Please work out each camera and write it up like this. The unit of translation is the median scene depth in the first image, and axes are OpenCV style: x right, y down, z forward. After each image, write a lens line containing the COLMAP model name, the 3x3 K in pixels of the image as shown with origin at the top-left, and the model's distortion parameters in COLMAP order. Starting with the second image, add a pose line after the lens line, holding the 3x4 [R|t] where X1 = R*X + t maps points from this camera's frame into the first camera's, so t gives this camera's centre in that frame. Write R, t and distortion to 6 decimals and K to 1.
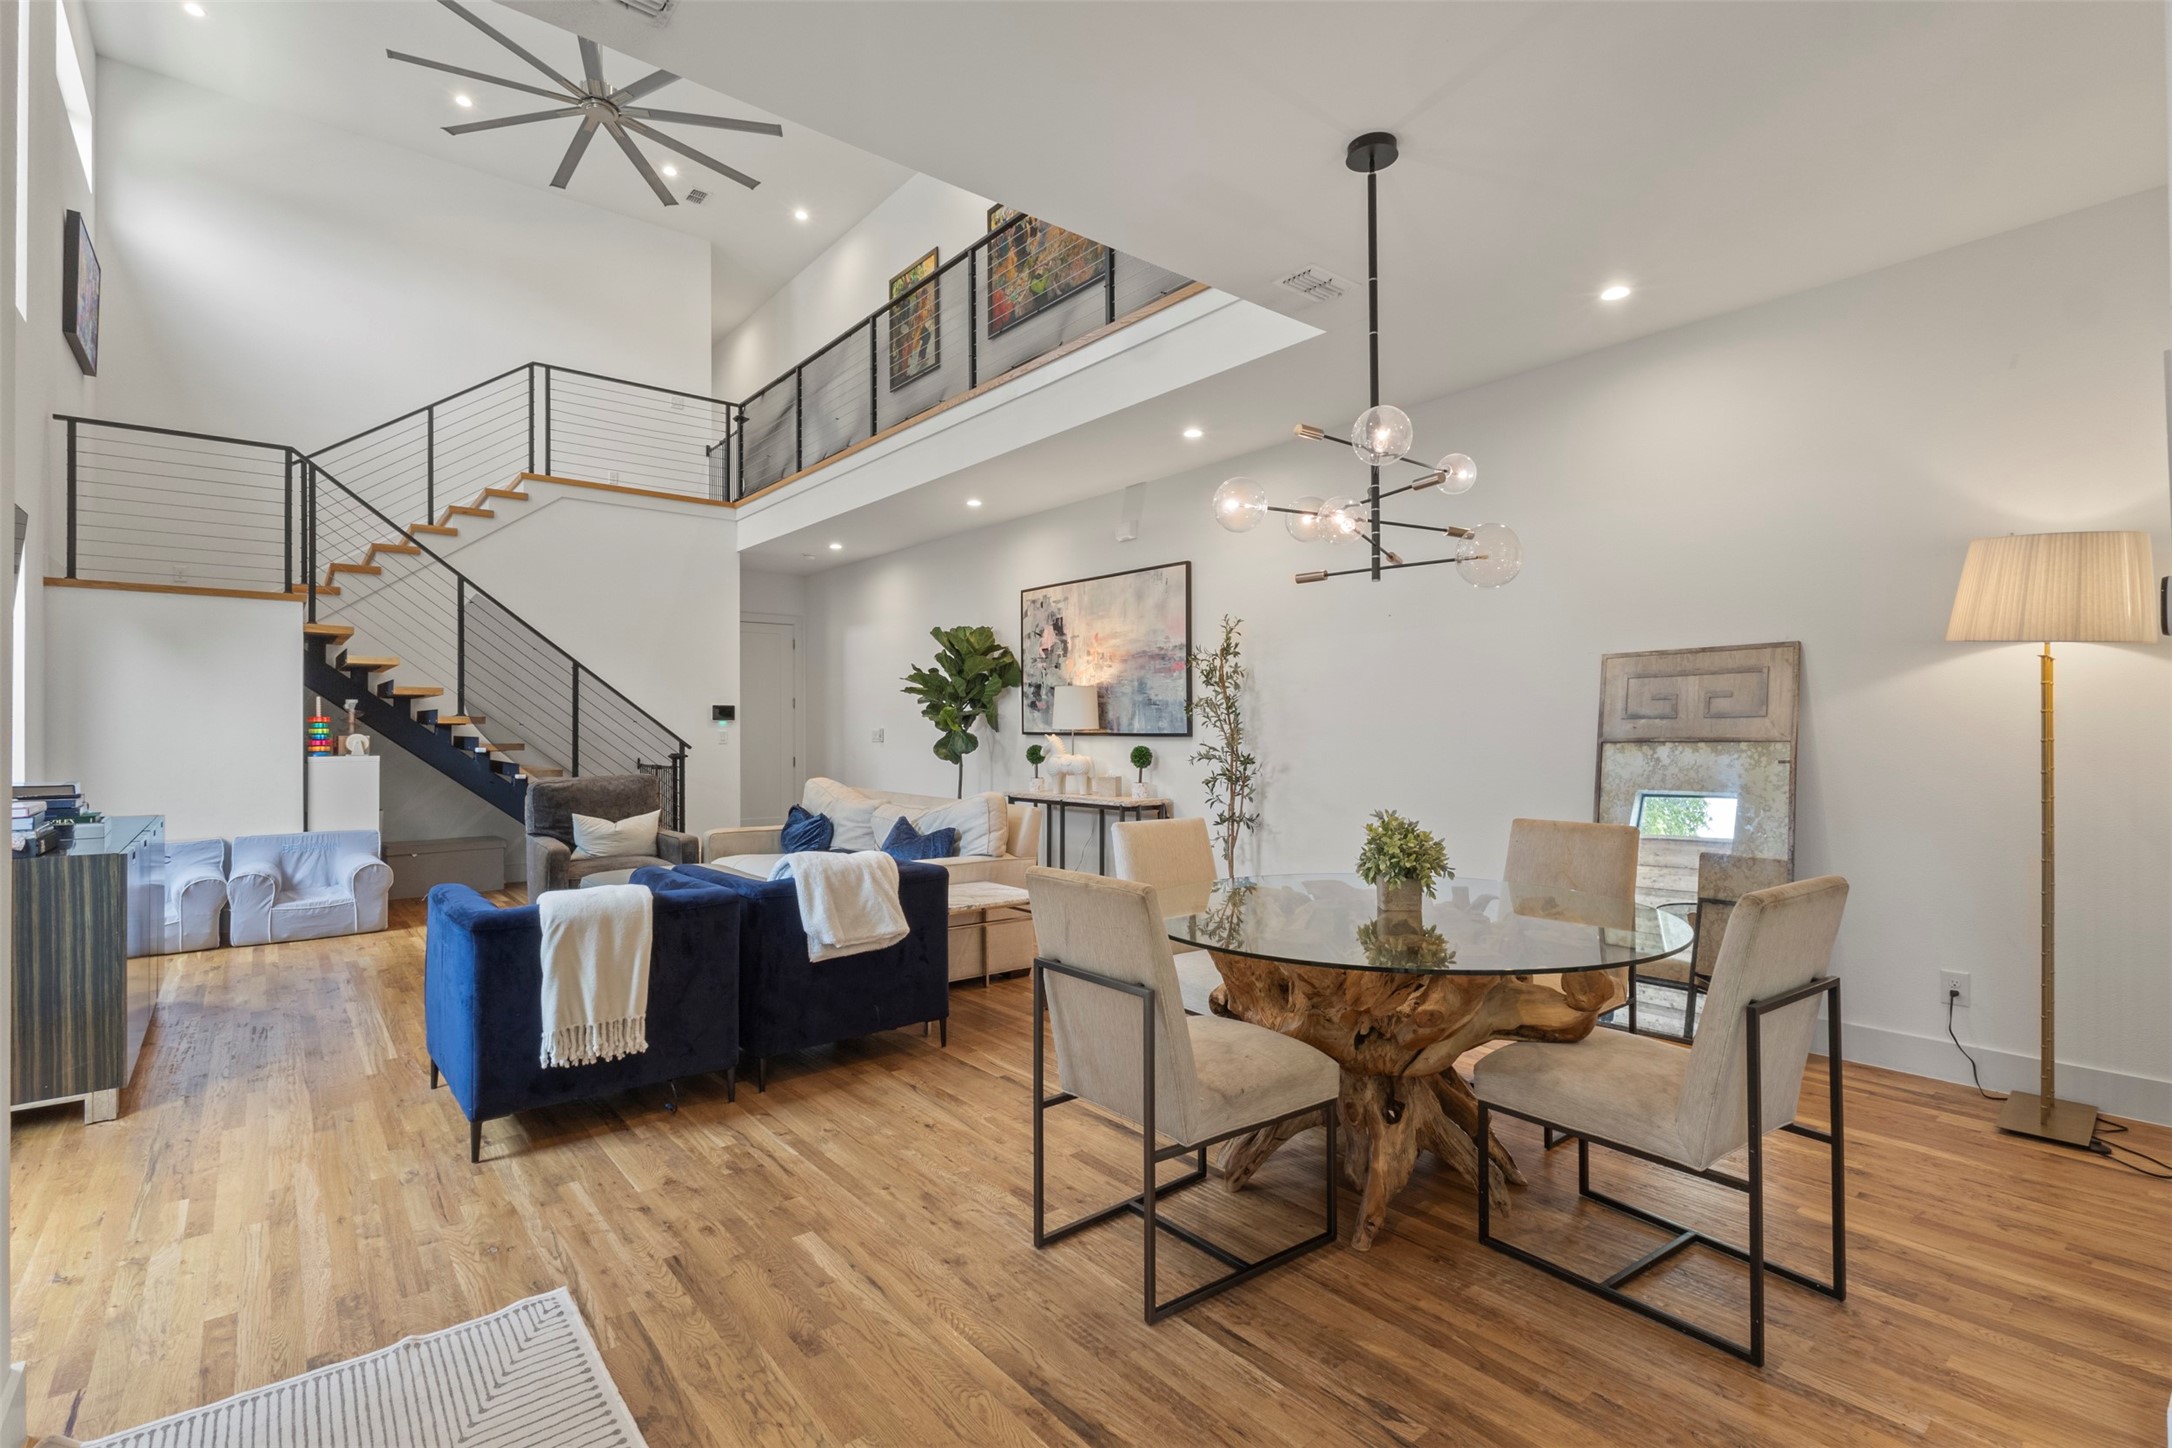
lens RADIAL K [[1005.6, 0, 1085.4], [0, 1005.6, 721.6], [0, 0, 1]] dist [0.003046, -0.000037]
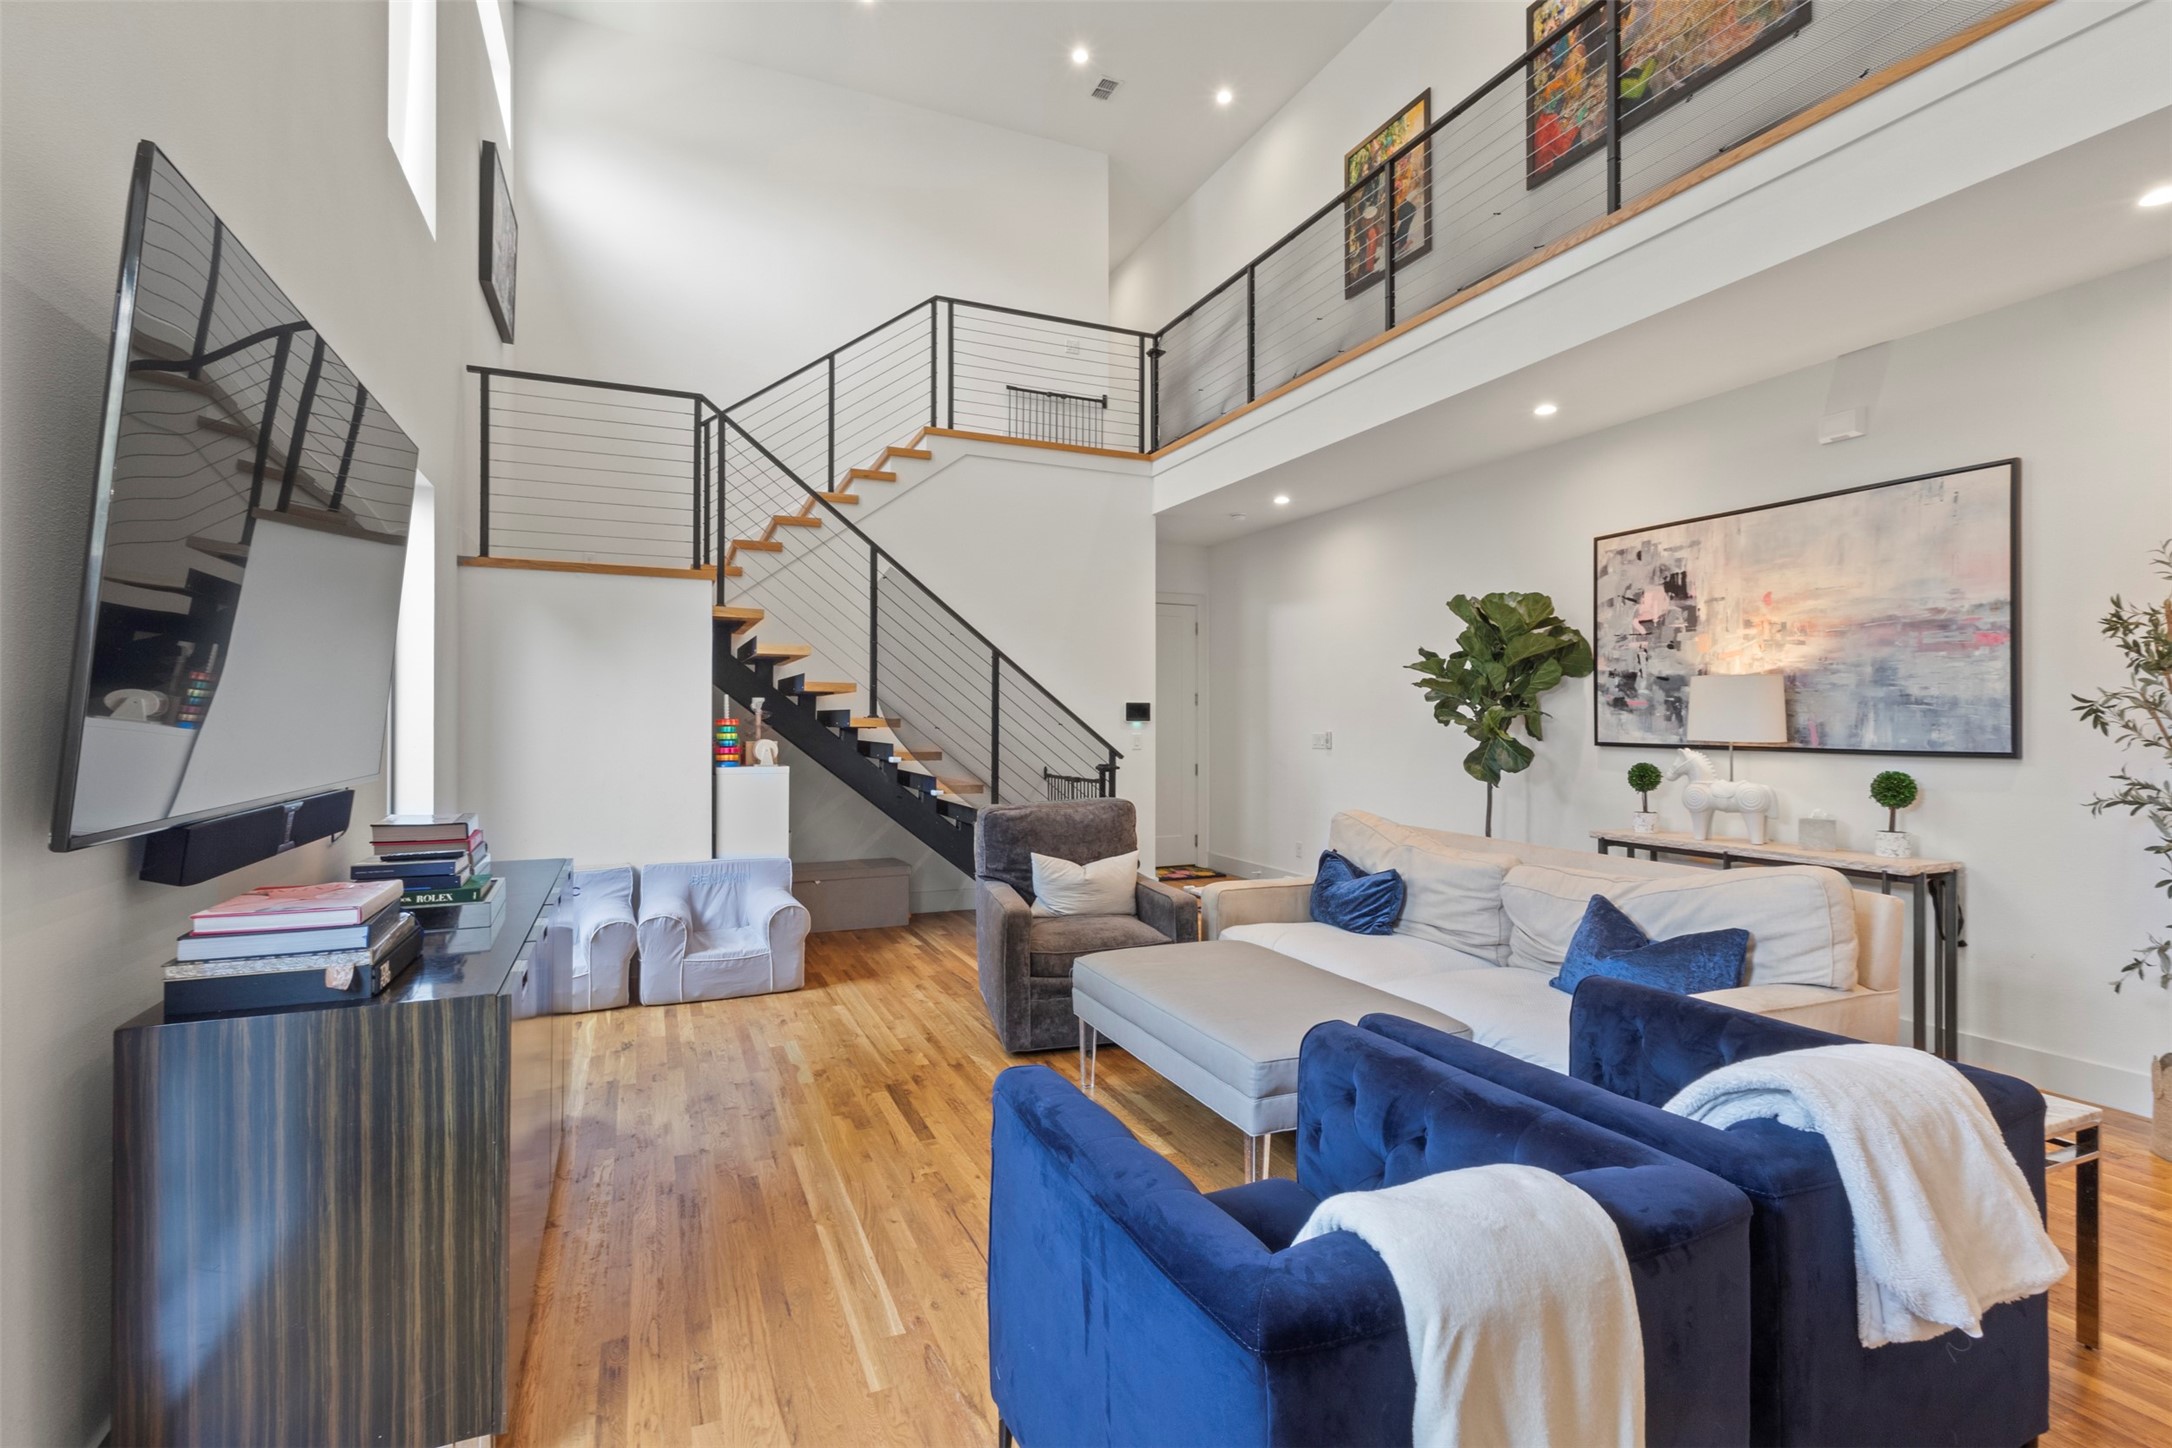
lens RADIAL K [[1005.6, 0, 1083.8], [0, 1005.6, 713.7], [0, 0, 1]] dist [0.003046, -0.000037]
pose [[0.962795, 0.002438, -0.270222, -0.256561], [-0.002568, 0.999997, -0.000127, -0.009703], [0.270221, 0.000817, 0.962798, 0.284201]]
